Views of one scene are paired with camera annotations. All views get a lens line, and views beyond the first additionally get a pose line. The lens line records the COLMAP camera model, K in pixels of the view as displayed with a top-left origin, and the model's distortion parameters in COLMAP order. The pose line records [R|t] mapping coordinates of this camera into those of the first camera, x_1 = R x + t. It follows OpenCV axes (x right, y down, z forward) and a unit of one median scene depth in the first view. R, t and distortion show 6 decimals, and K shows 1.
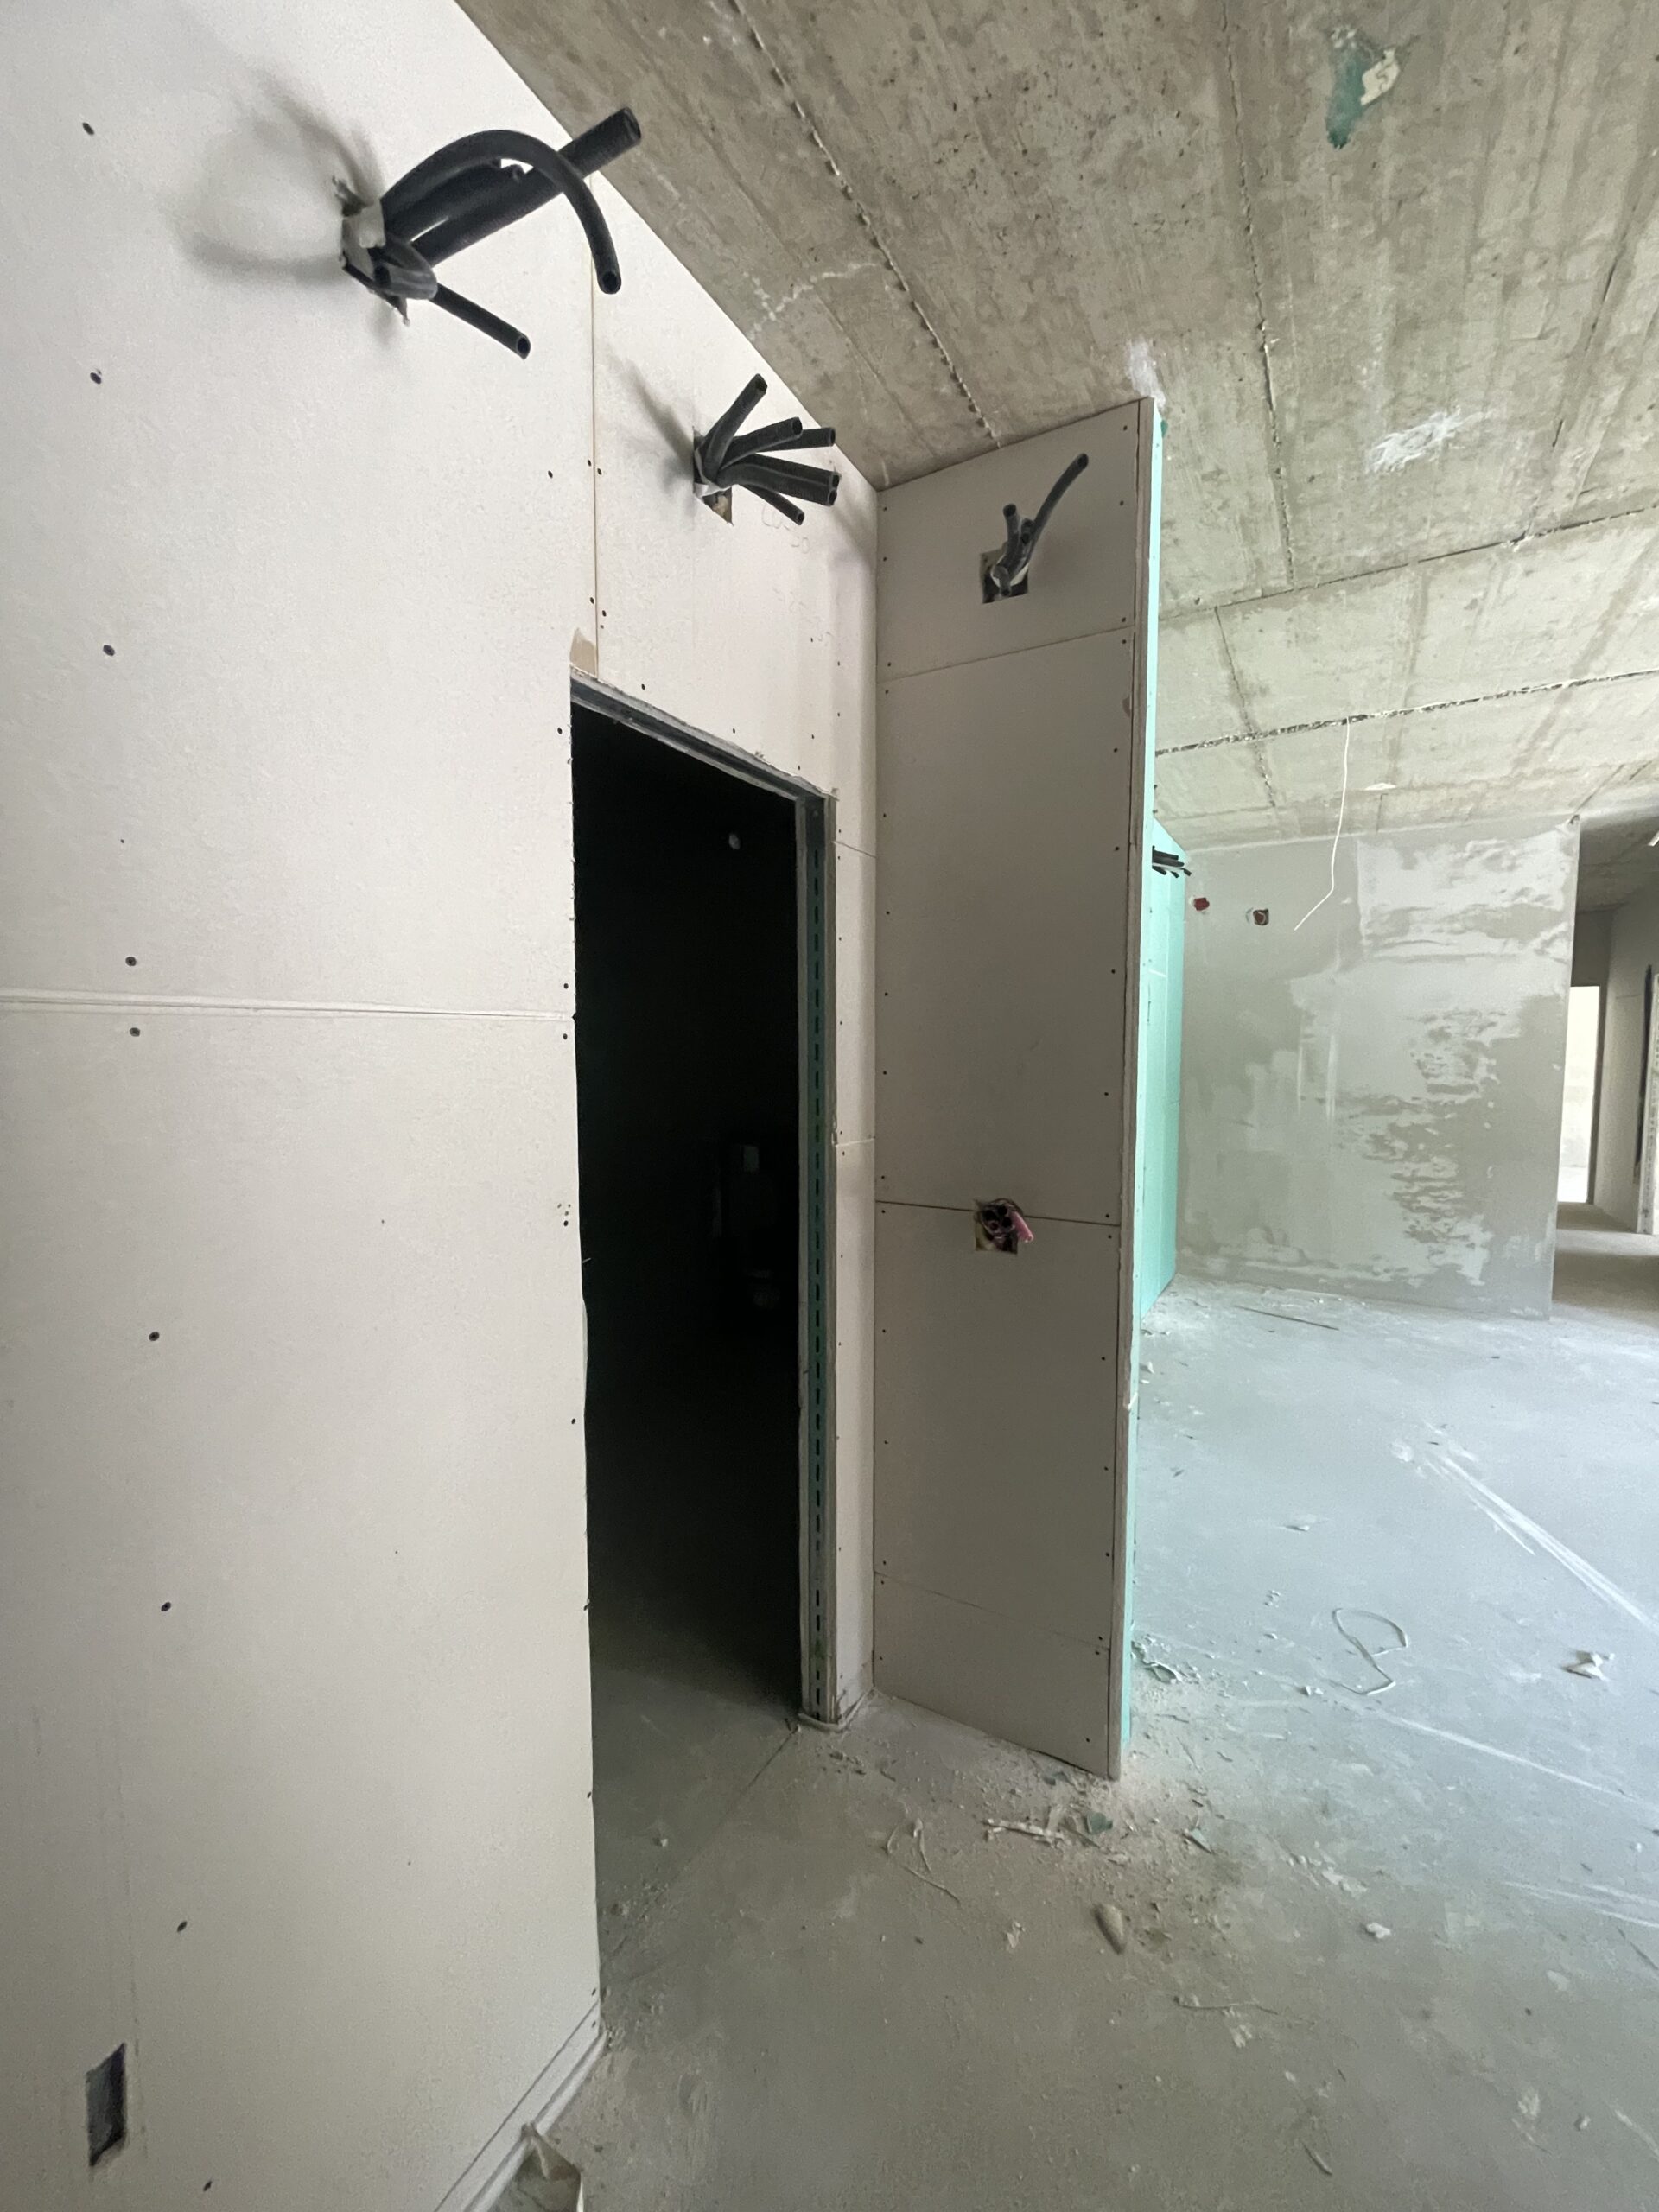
lens RADIAL K [[891.3, 0, 831.2], [0, 891.3, 1107.6], [0, 0, 1]] dist [-0.003792, 0.000296]
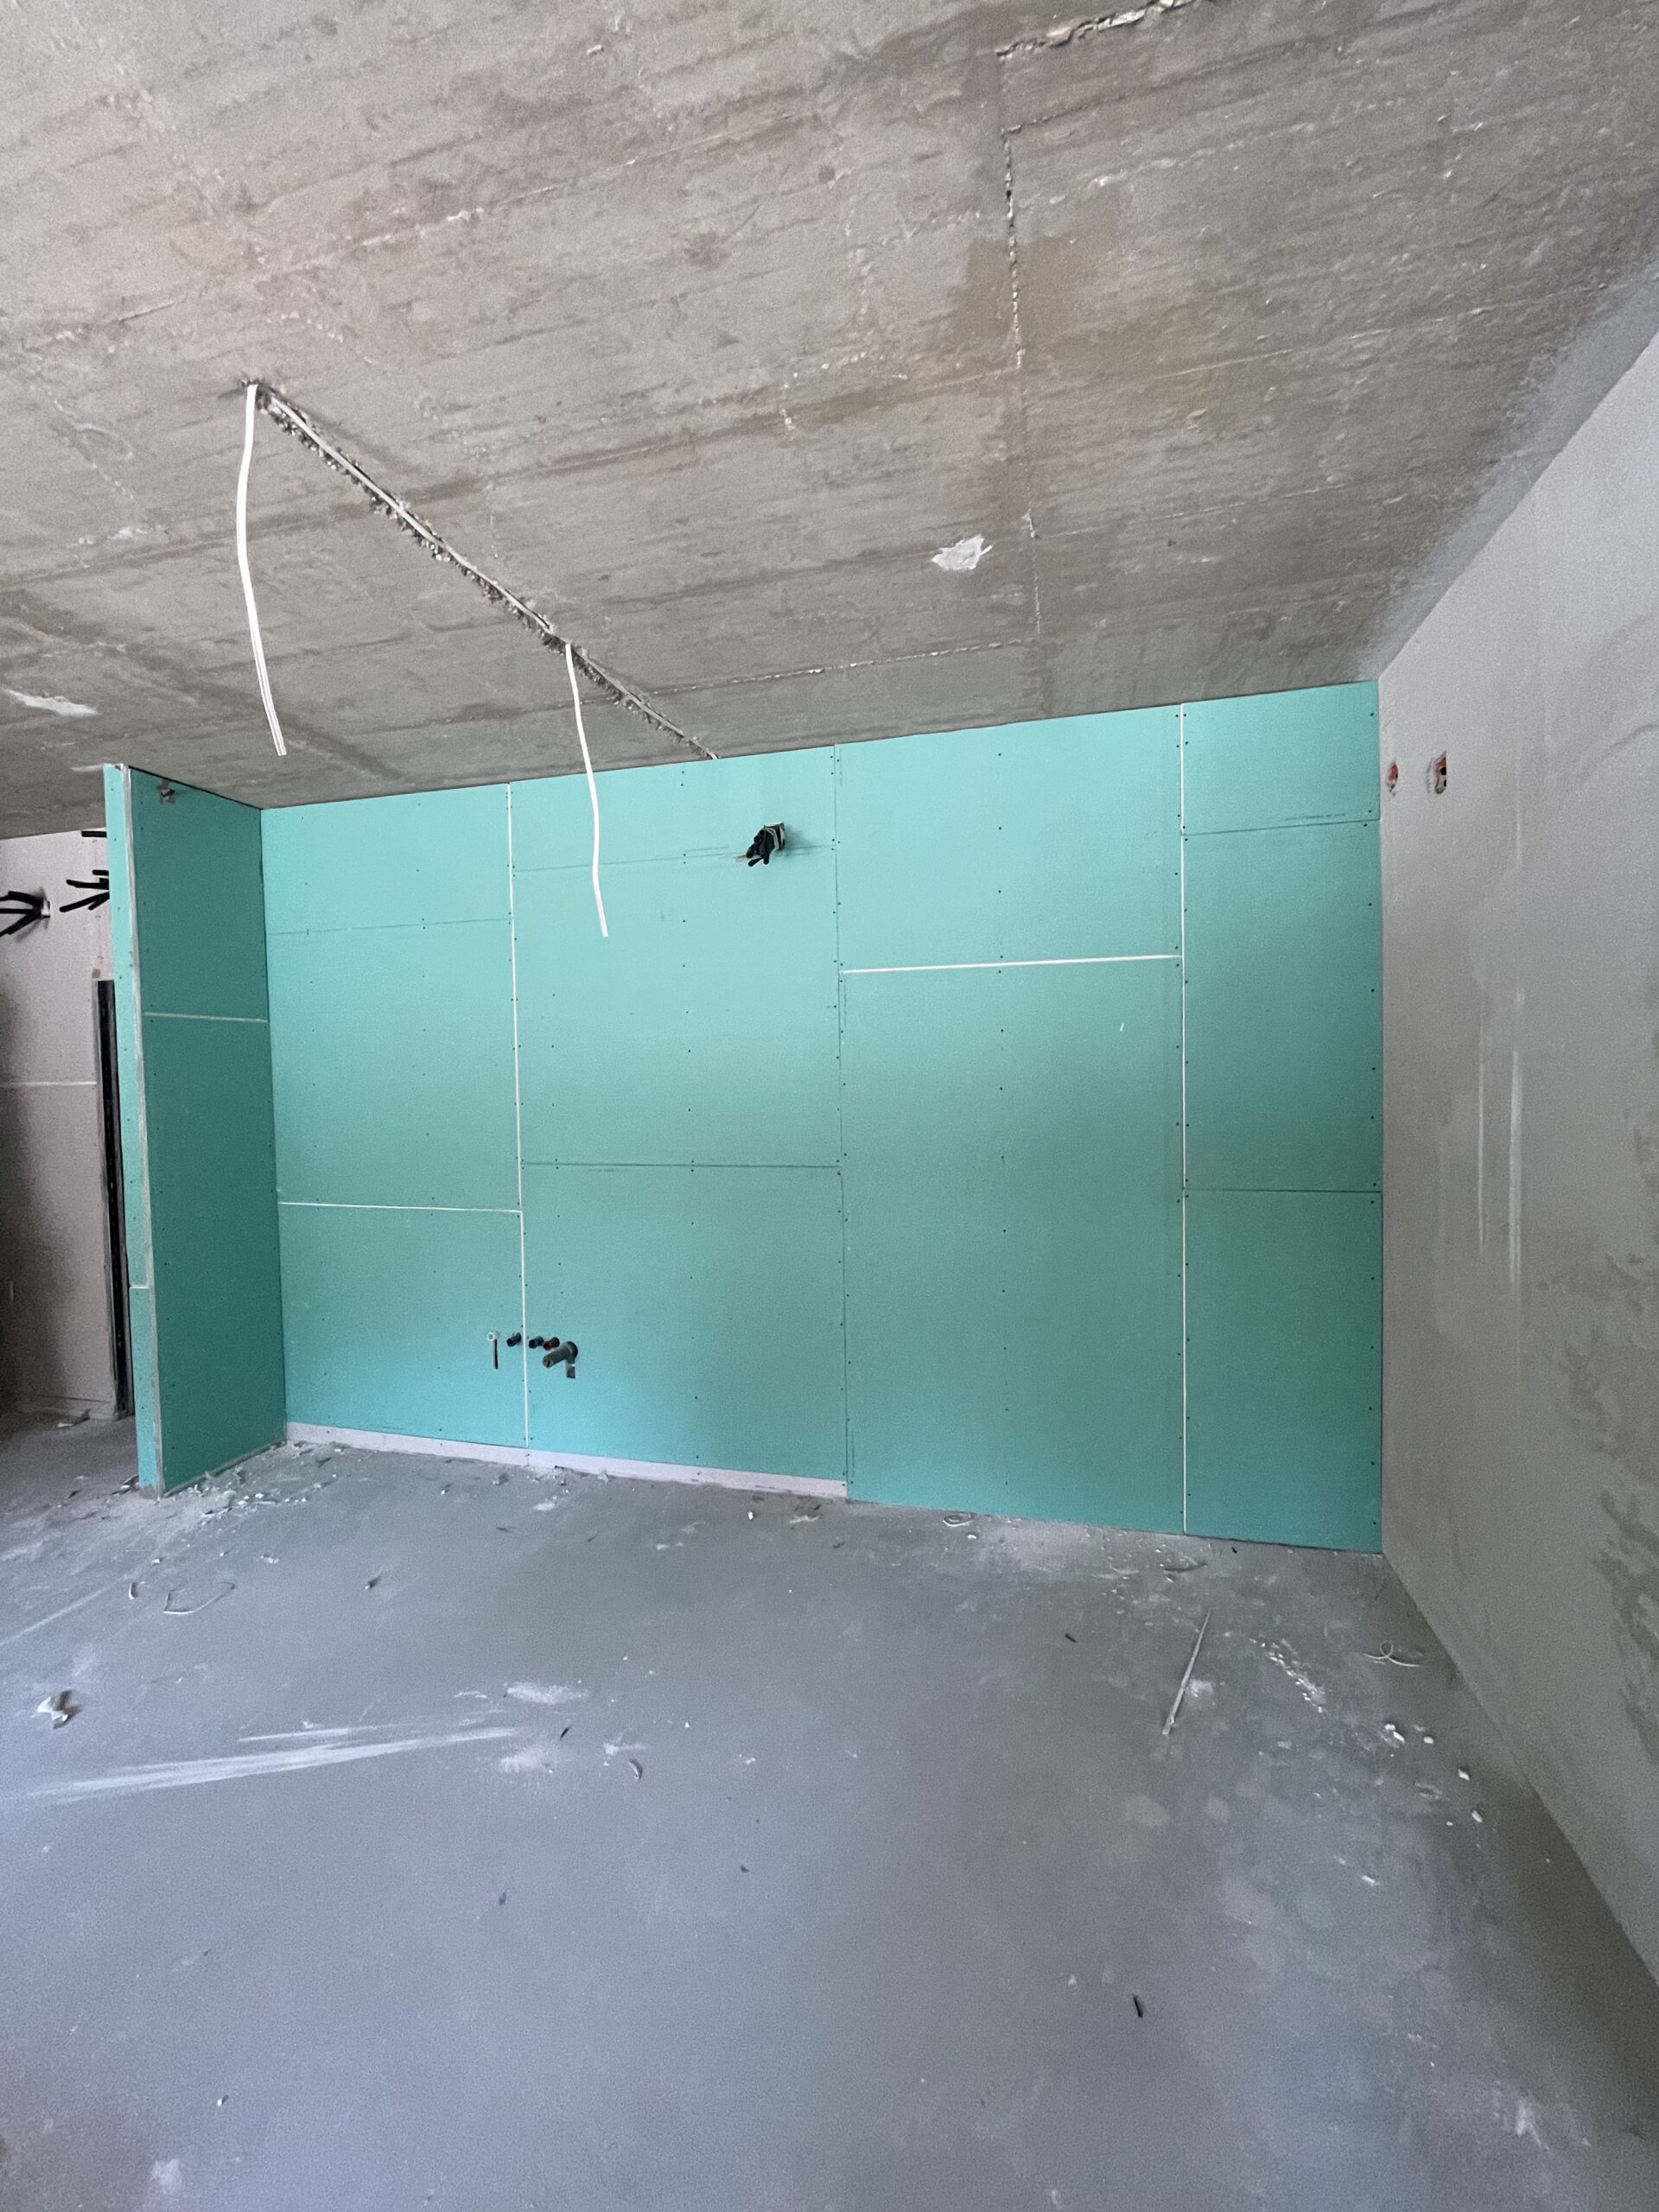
lens RADIAL K [[891.3, 0, 831.2], [0, 891.3, 1107.6], [0, 0, 1]] dist [-0.003792, 0.000296]
pose [[0.265059, 0.032169, -0.963695, 2.717313], [-0.053286, 0.998405, 0.018672, -0.163396], [0.962759, 0.046403, 0.266350, 2.061415]]
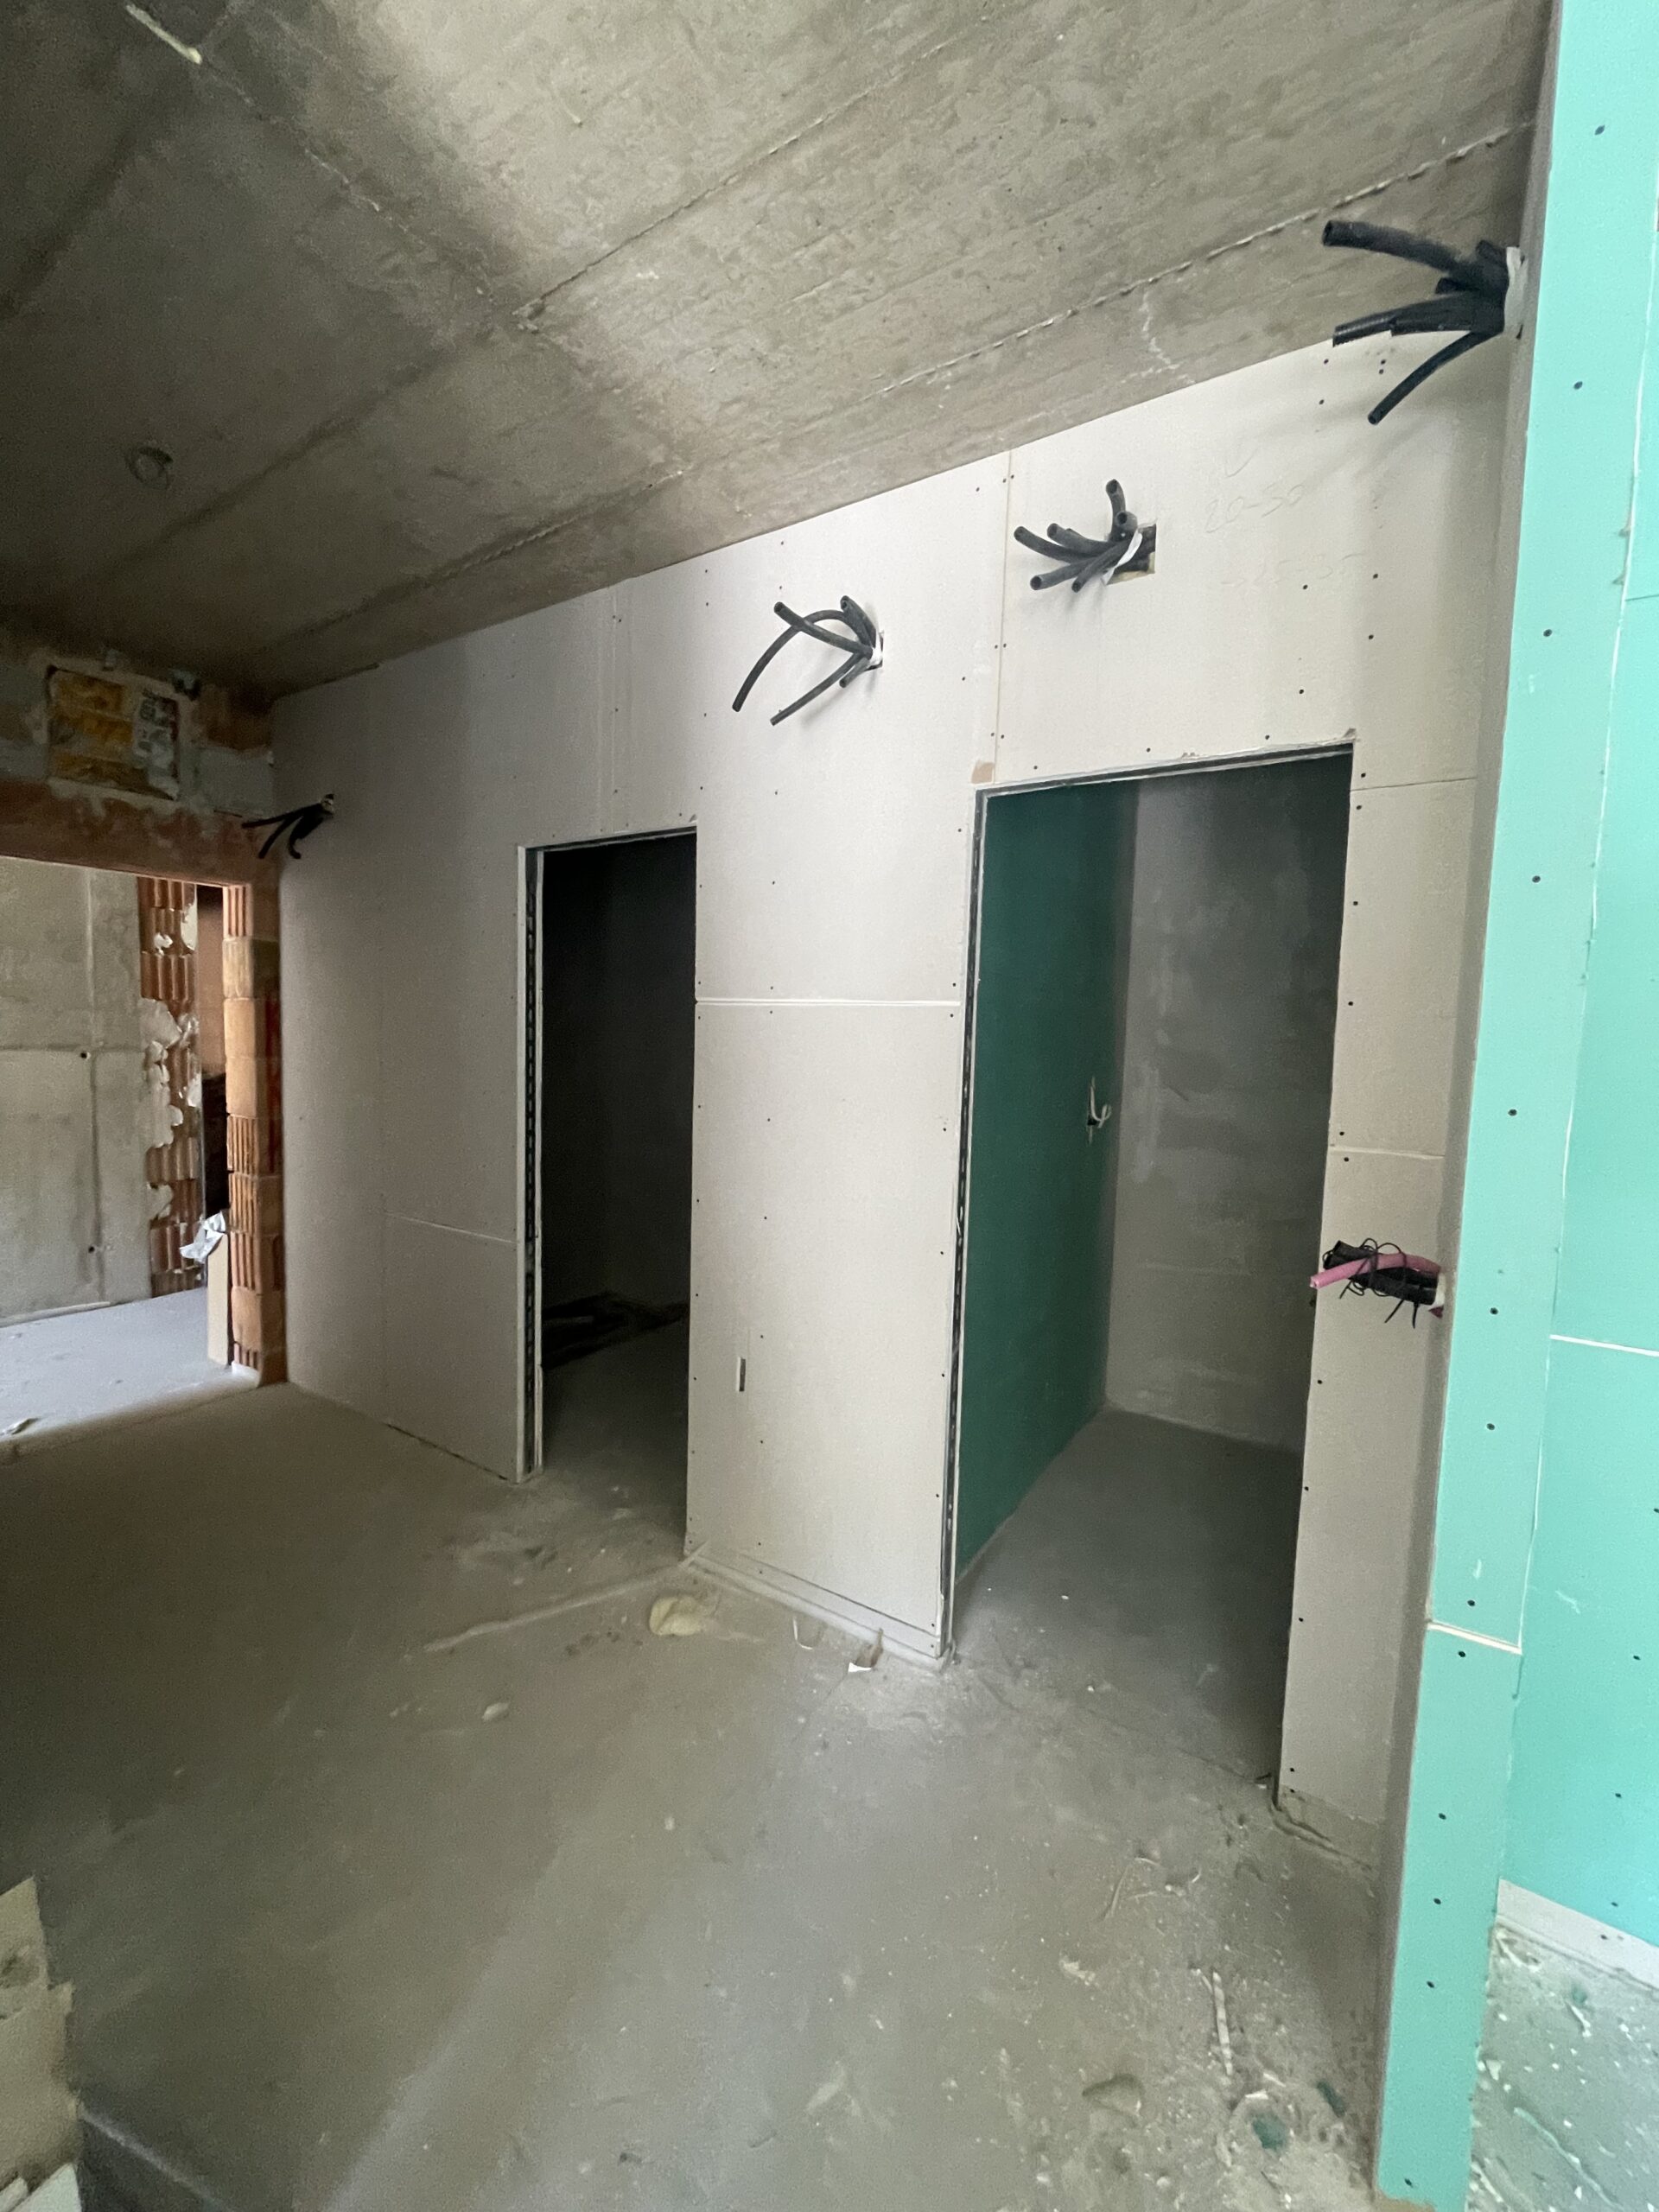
lens RADIAL K [[891.3, 0, 831.2], [0, 891.3, 1107.6], [0, 0, 1]] dist [-0.003792, 0.000296]
pose [[-0.042399, 0.078689, -0.995997, 1.011090], [-0.103572, 0.991176, 0.082718, -0.018502], [0.993718, 0.106665, -0.033875, 0.635388]]
